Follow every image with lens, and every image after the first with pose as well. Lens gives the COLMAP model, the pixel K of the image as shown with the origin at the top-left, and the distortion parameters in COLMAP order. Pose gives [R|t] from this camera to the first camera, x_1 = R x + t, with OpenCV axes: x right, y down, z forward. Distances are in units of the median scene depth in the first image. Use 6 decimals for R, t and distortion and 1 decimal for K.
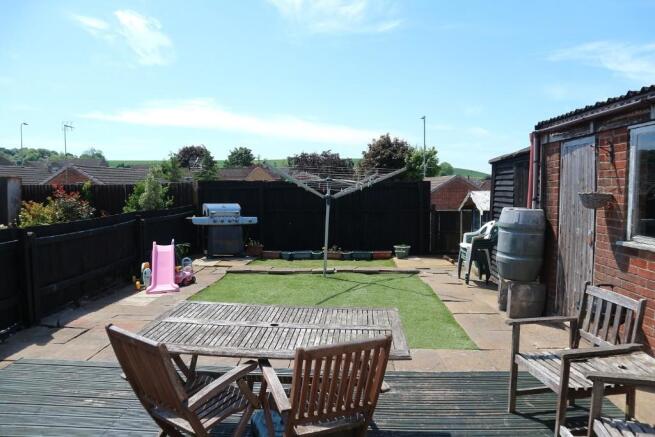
lens RADIAL K [[457.5, 0, 324.2], [0, 457.5, 217.5], [0, 0, 1]] dist [-0.092512, 0.001932]
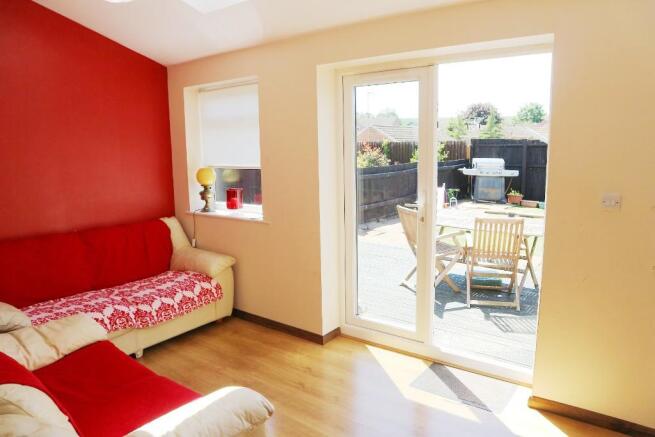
lens RADIAL K [[457.5, 0, 327.2], [0, 457.5, 219.9], [0, 0, 1]] dist [-0.092512, 0.001932]
pose [[0.822210, 0.087170, -0.562469, 0.110519], [-0.030787, 0.993567, 0.108977, 0.014497], [0.568350, -0.072286, 0.819605, -0.233168]]
